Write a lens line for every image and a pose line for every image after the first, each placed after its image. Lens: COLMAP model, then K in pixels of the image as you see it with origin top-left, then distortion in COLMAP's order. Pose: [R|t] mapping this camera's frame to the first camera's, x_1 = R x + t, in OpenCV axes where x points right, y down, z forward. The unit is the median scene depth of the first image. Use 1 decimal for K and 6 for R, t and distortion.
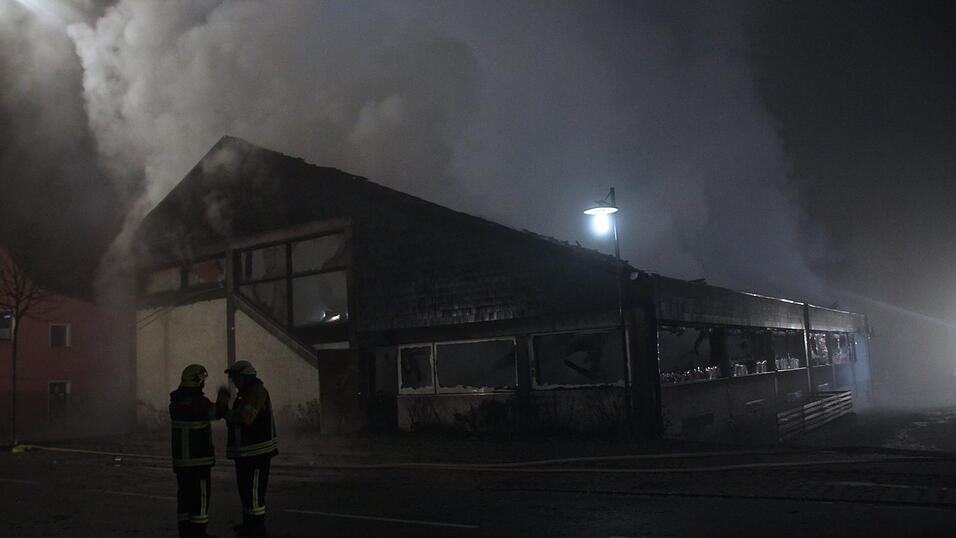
lens RADIAL K [[815.7, 0, 452.8], [0, 815.7, 268.3], [0, 0, 1]] dist [-0.148952, 0.179401]
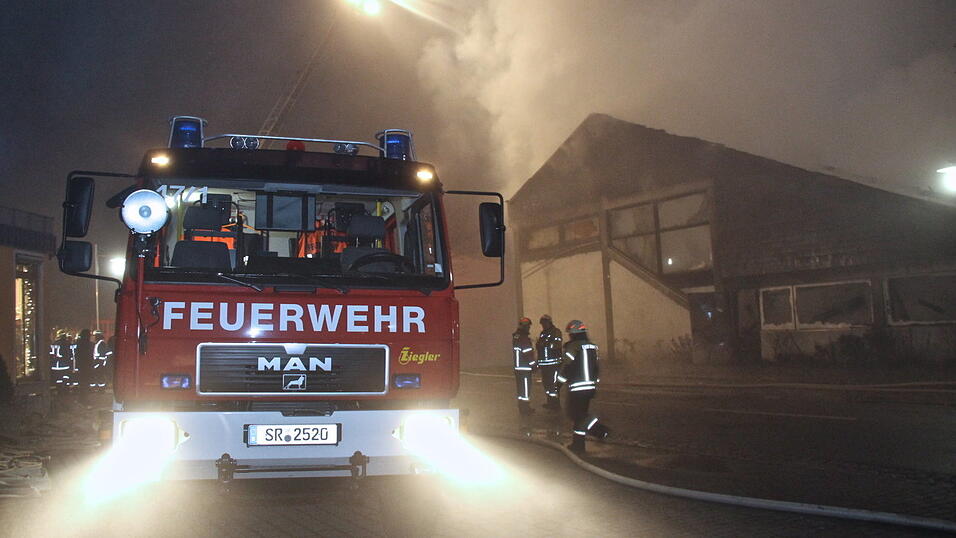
lens RADIAL K [[815.7, 0, 452.8], [0, 815.7, 268.3], [0, 0, 1]] dist [-0.148952, 0.179401]
pose [[0.927432, -0.023983, -0.373222, -0.045852], [0.051416, 0.996642, 0.063723, -0.029601], [0.370441, -0.078288, 0.925551, -0.223534]]
